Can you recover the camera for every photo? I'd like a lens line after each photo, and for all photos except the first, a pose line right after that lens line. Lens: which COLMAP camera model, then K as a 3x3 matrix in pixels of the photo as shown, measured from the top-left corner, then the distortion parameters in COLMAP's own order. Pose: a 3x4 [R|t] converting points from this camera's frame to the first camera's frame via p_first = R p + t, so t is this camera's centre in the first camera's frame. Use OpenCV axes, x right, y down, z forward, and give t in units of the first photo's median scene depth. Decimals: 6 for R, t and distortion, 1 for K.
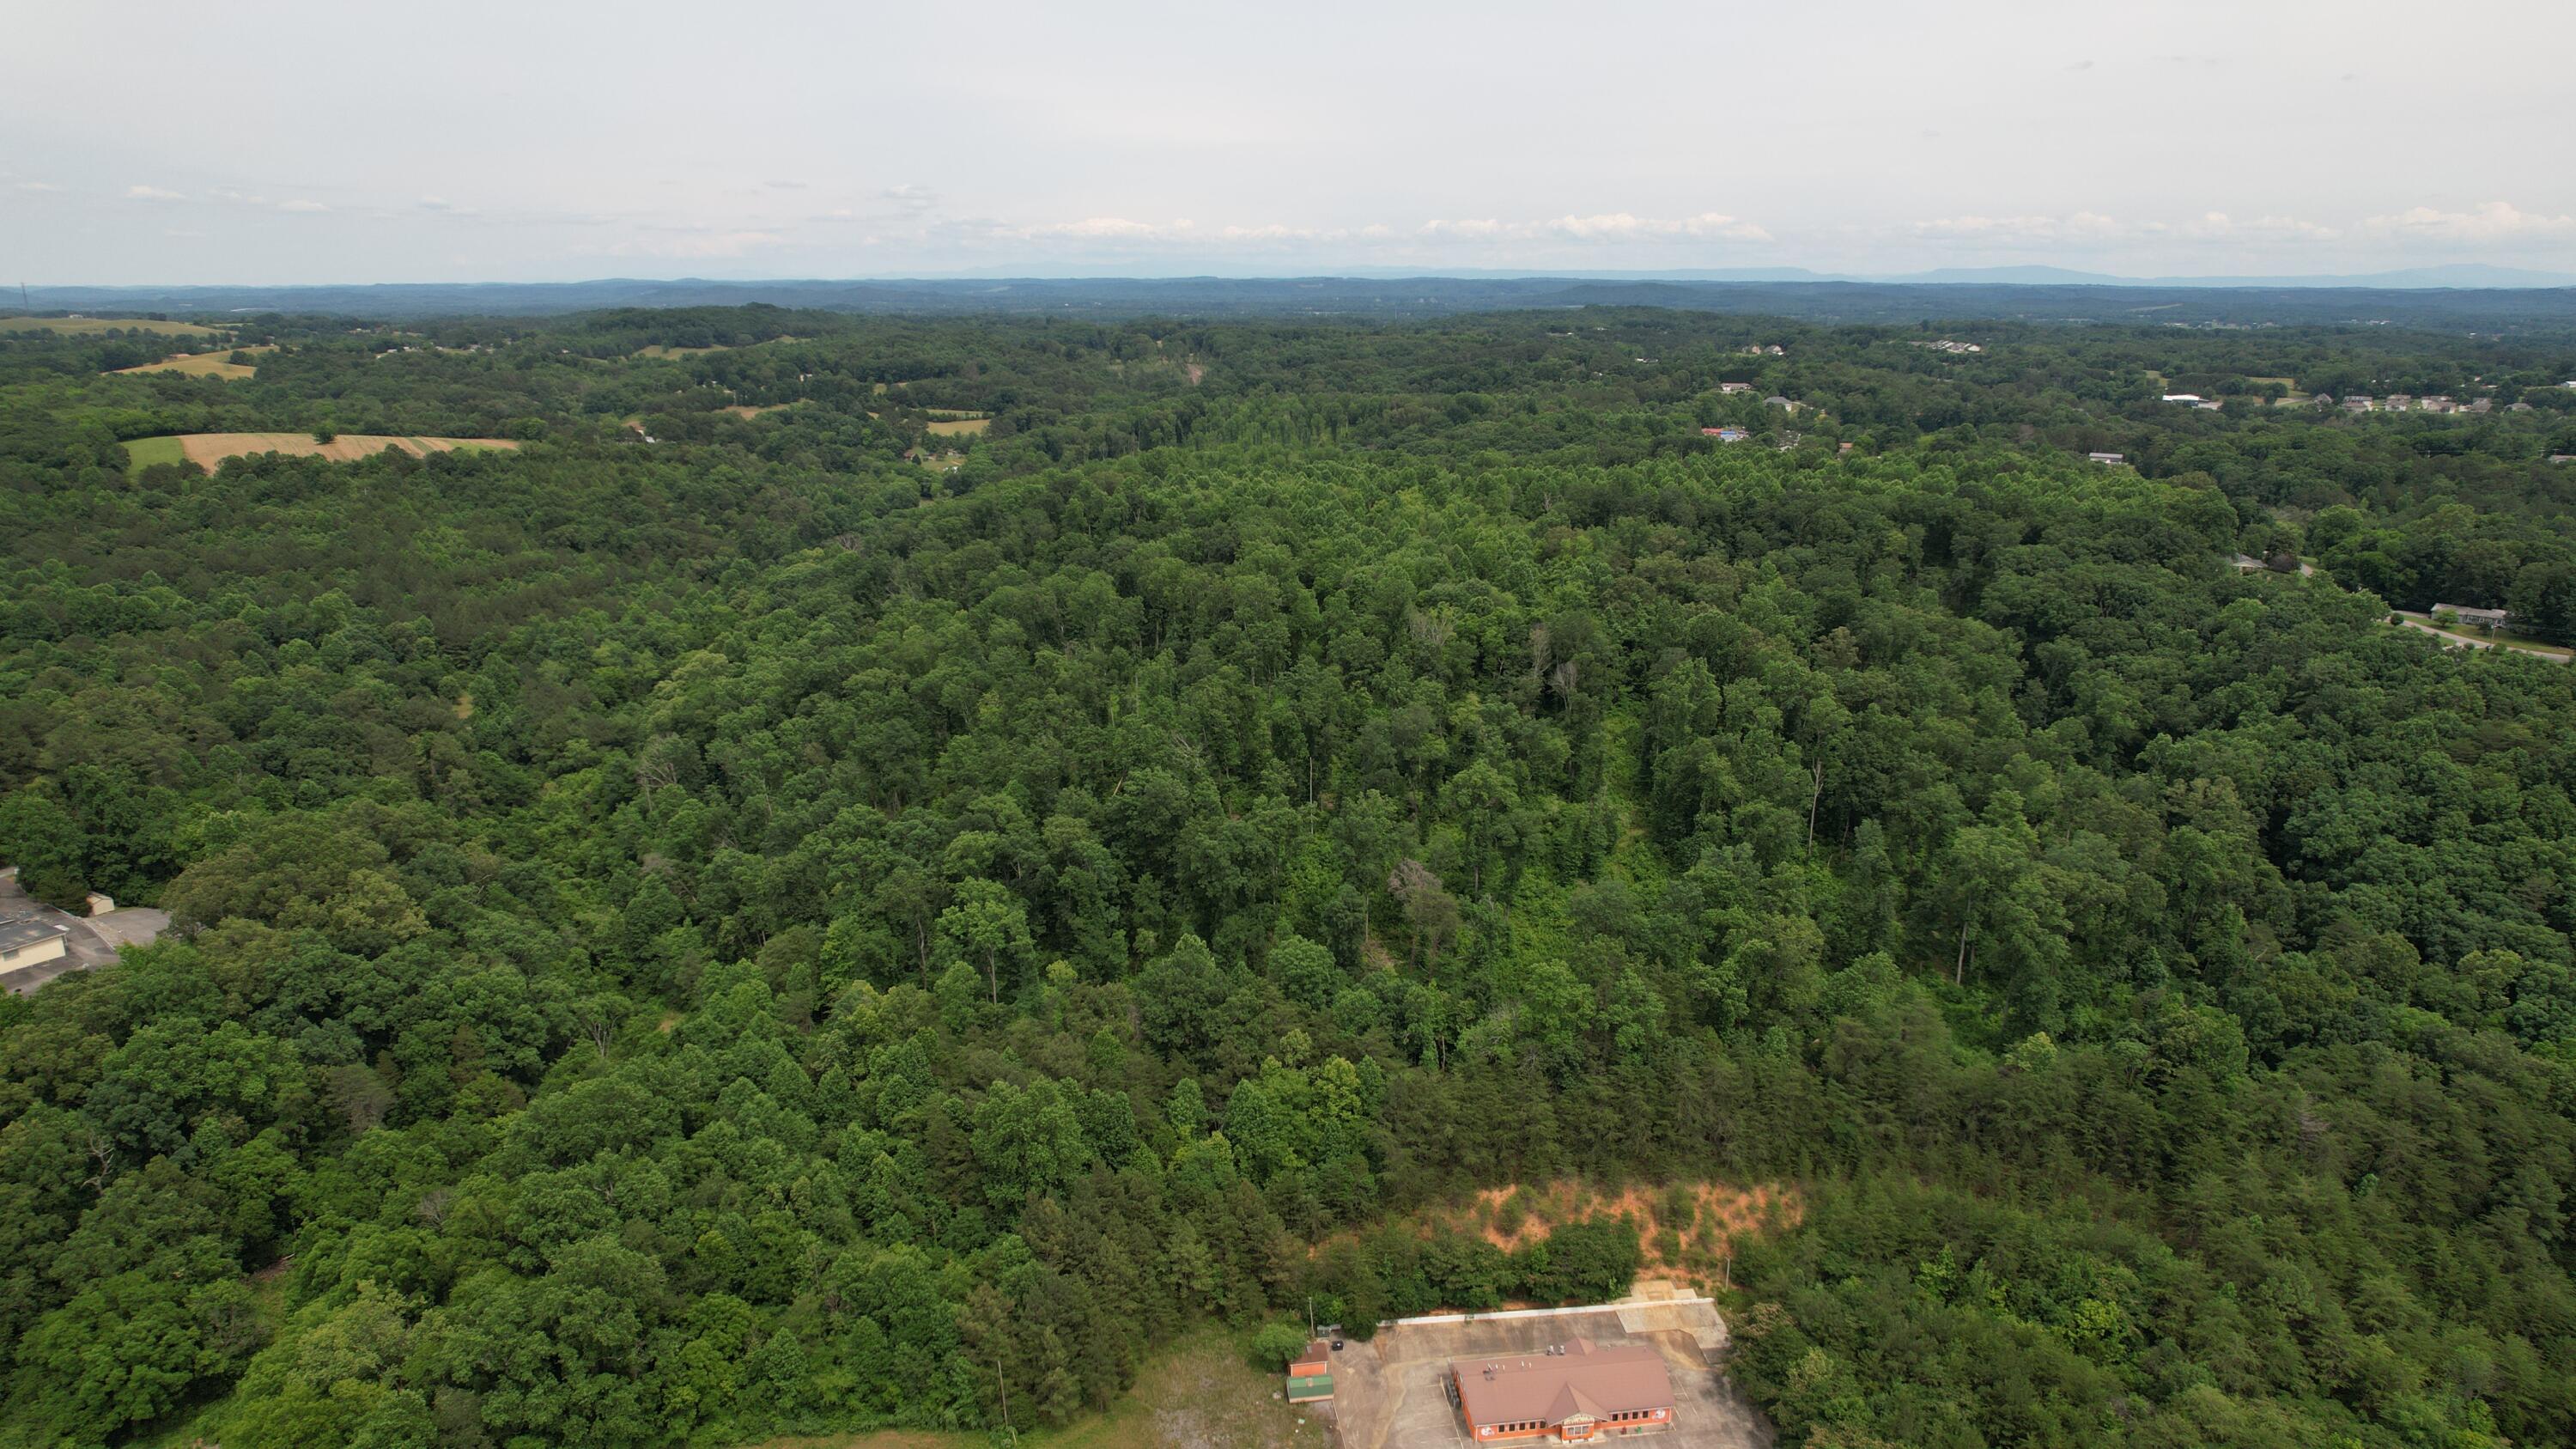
lens RADIAL K [[1646.0, 0, 1293.6], [0, 1646.0, 731.9], [0, 0, 1]] dist [-0.078837, 0.071514]
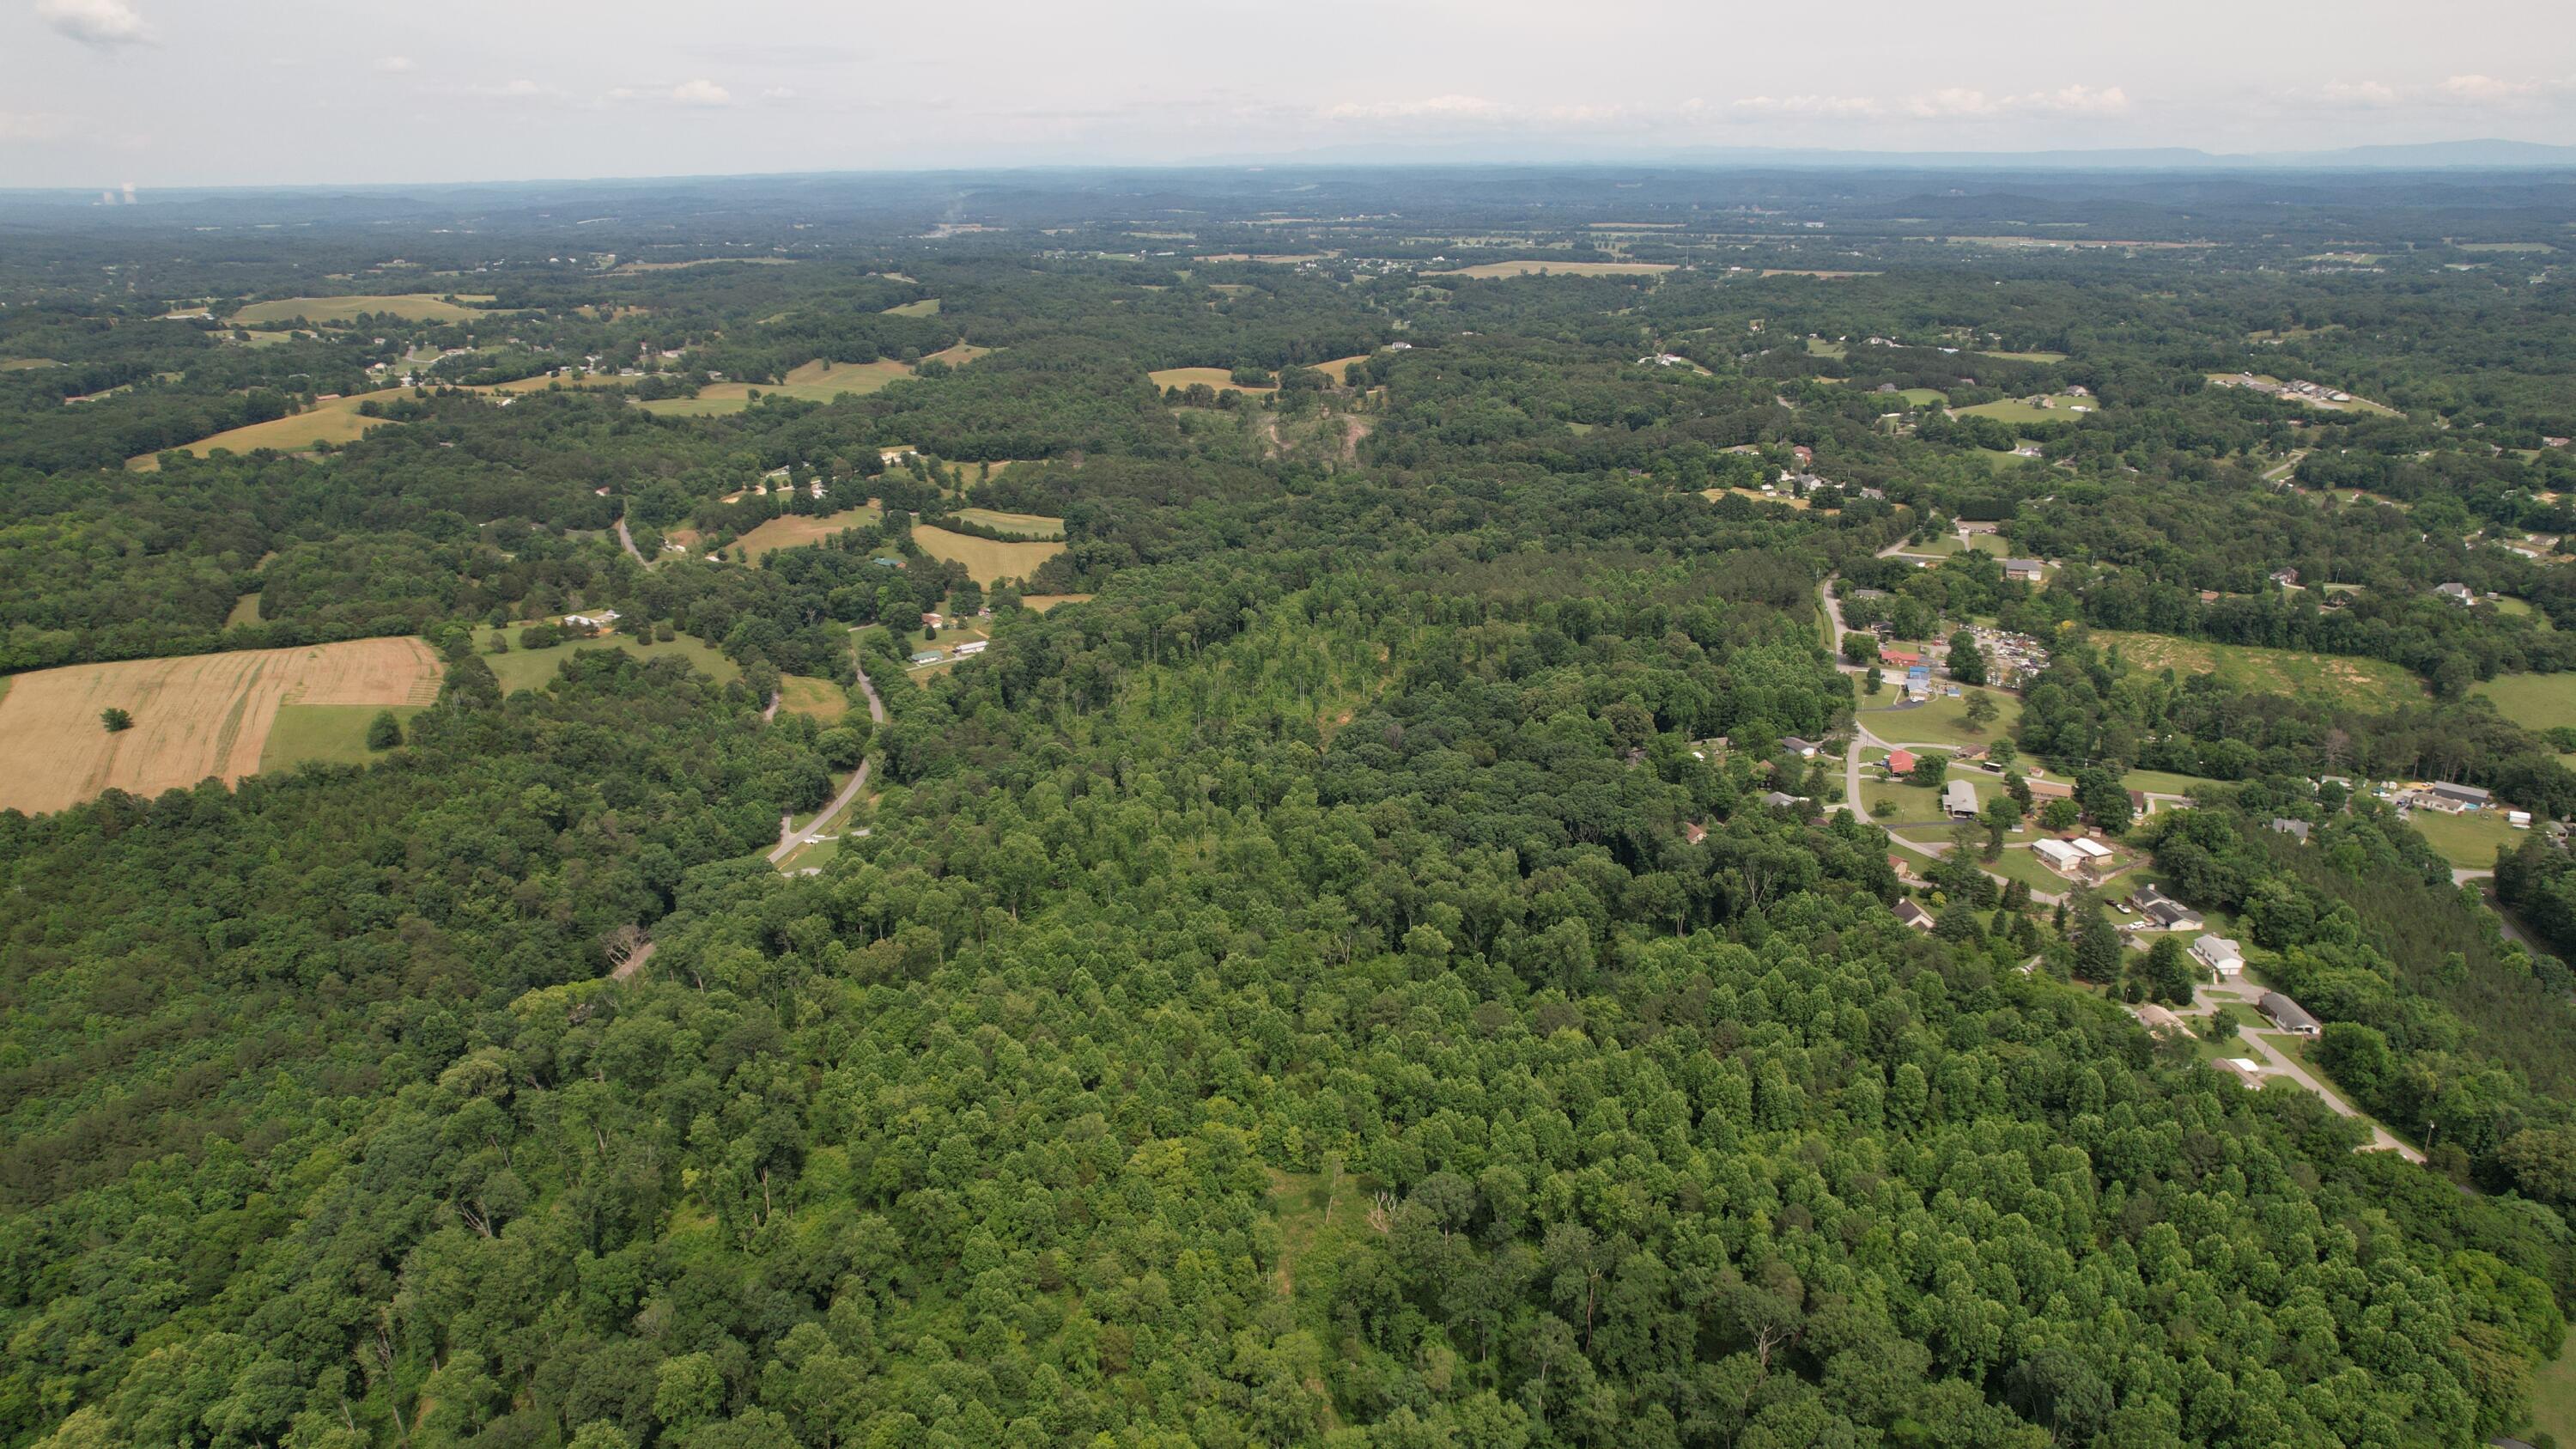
lens RADIAL K [[1646.0, 0, 1298.6], [0, 1646.0, 726.1], [0, 0, 1]] dist [-0.078837, 0.071514]
pose [[0.981672, 0.054079, -0.182743, 0.194135], [-0.041717, 0.996616, 0.070832, -0.311786], [0.185955, -0.061911, 0.980606, 0.330325]]
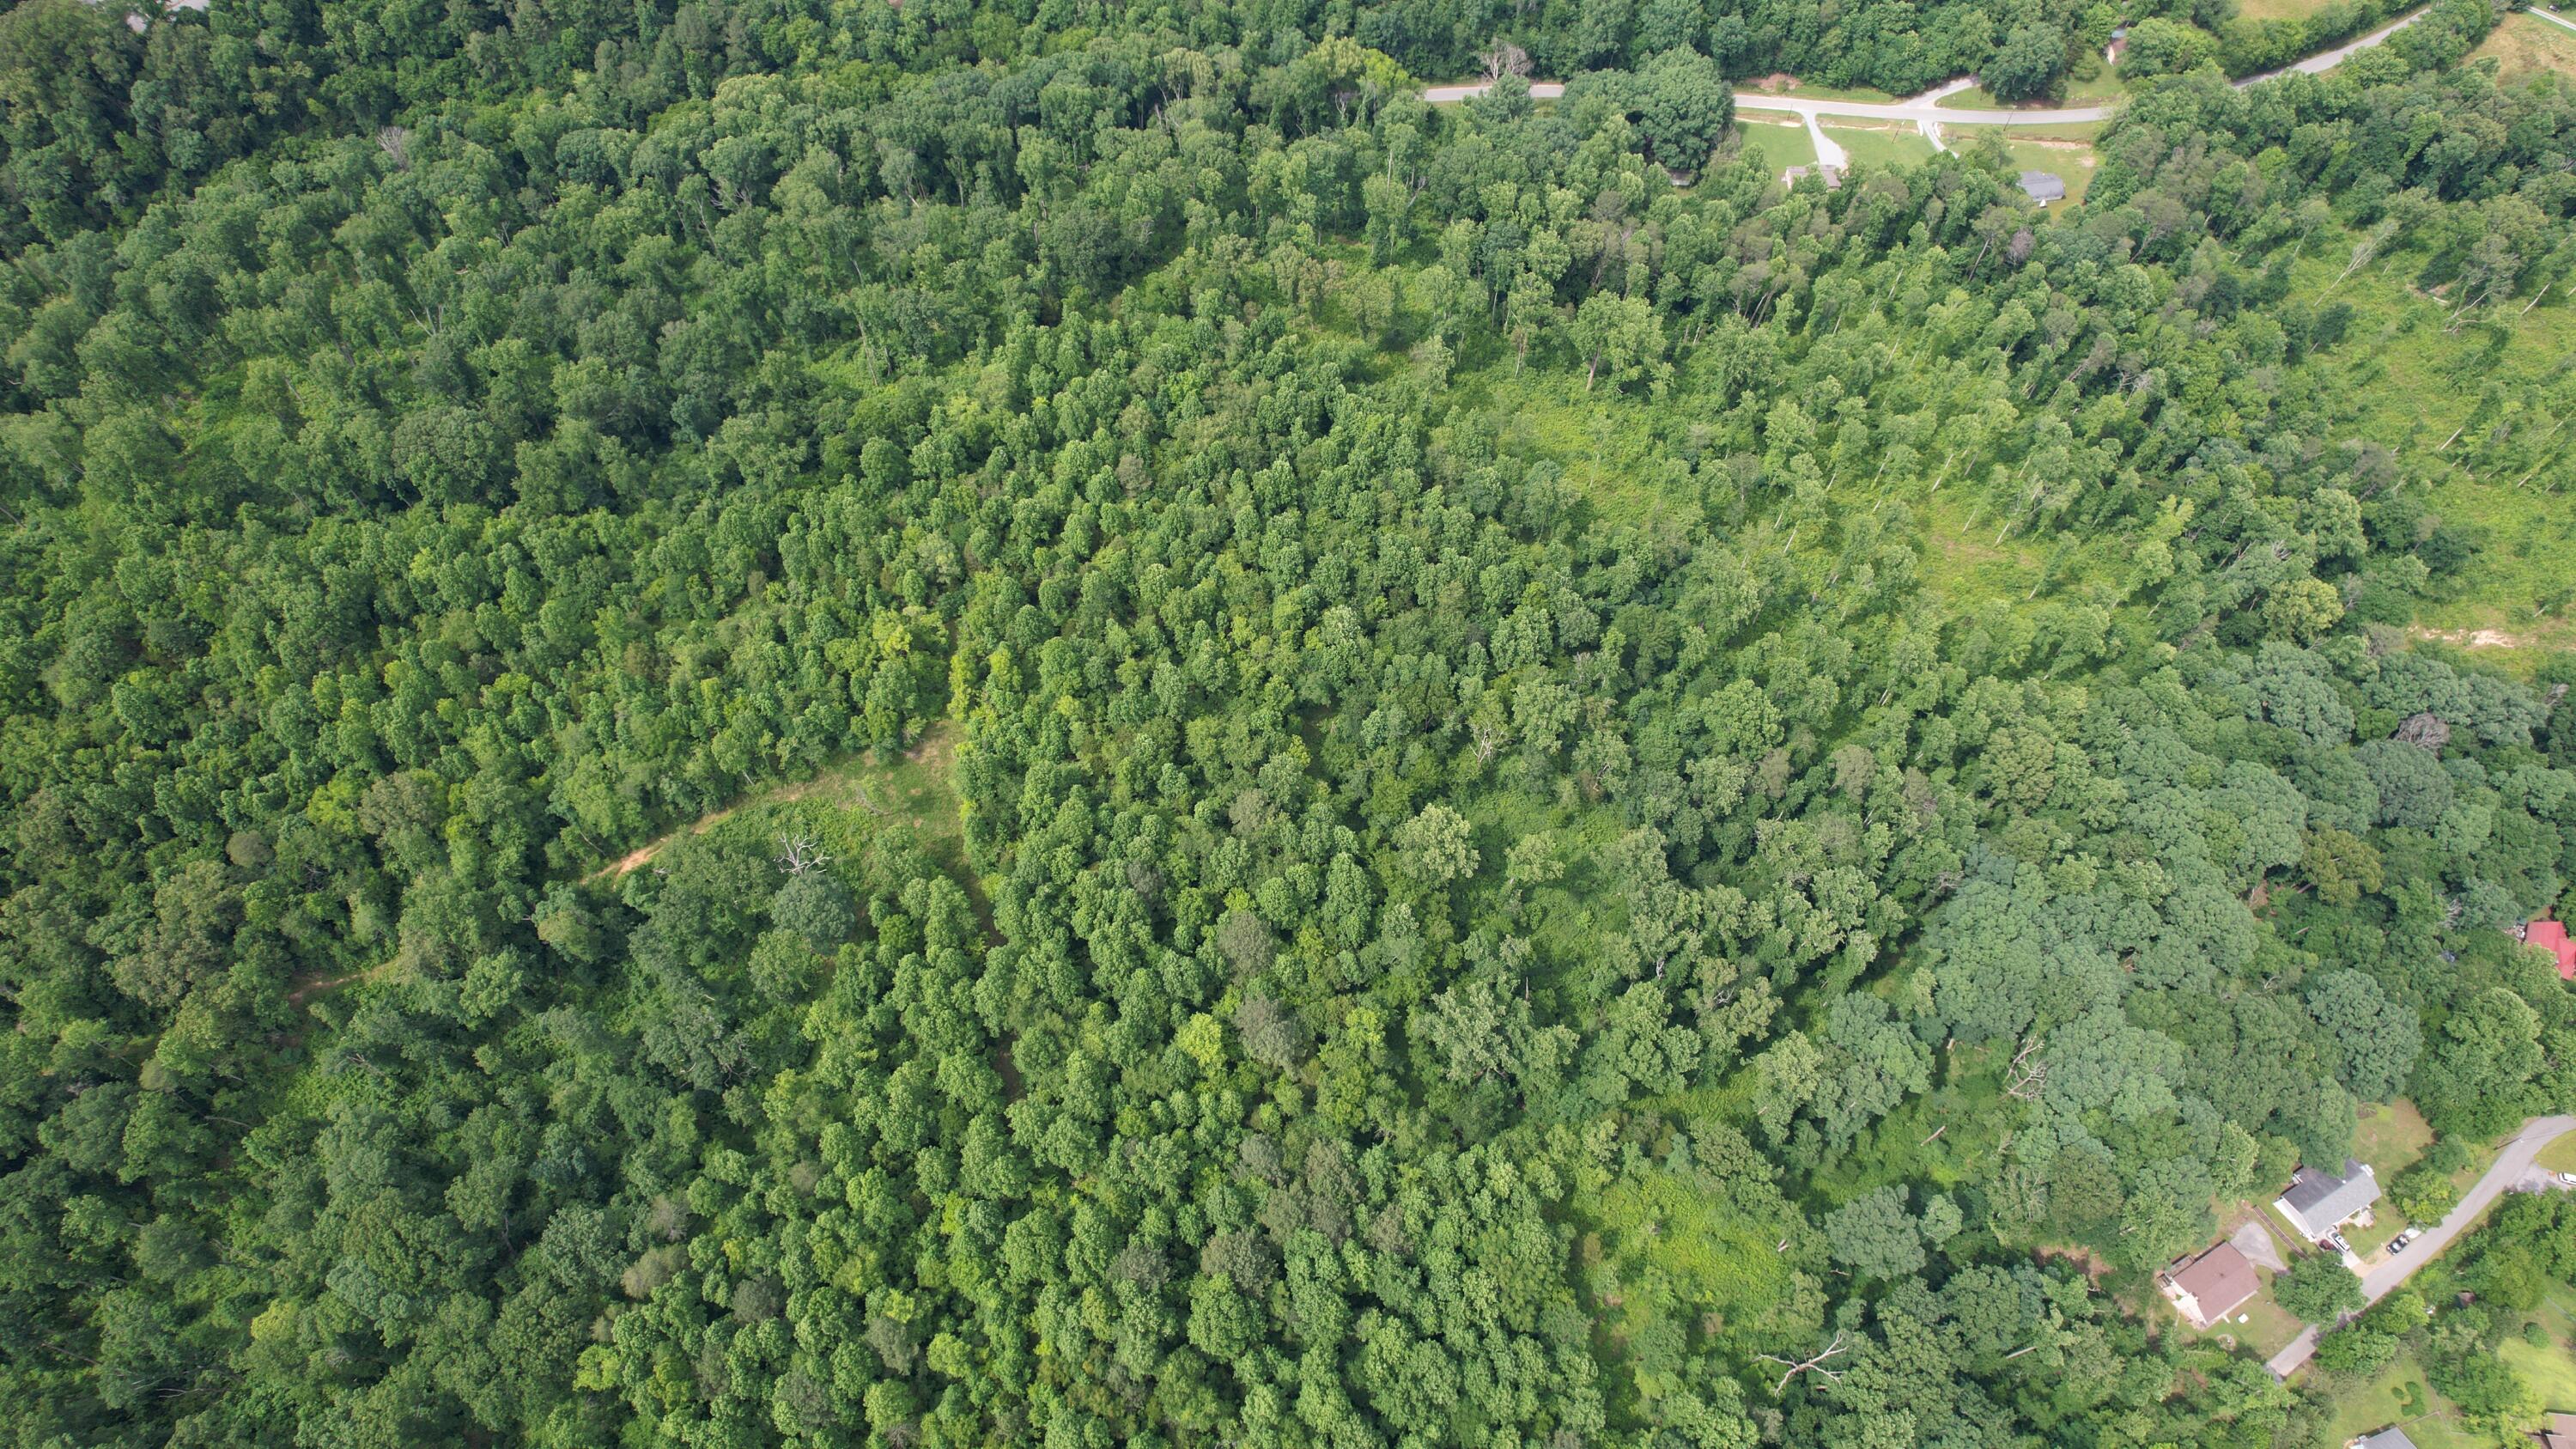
lens RADIAL K [[1646.0, 0, 1298.5], [0, 1646.0, 718.6], [0, 0, 1]] dist [-0.078837, 0.071514]
pose [[-0.019901, 0.872168, -0.488802, 0.335693], [-0.278462, 0.464719, 0.840533, -0.591444], [0.960241, 0.152840, 0.233617, 0.868592]]
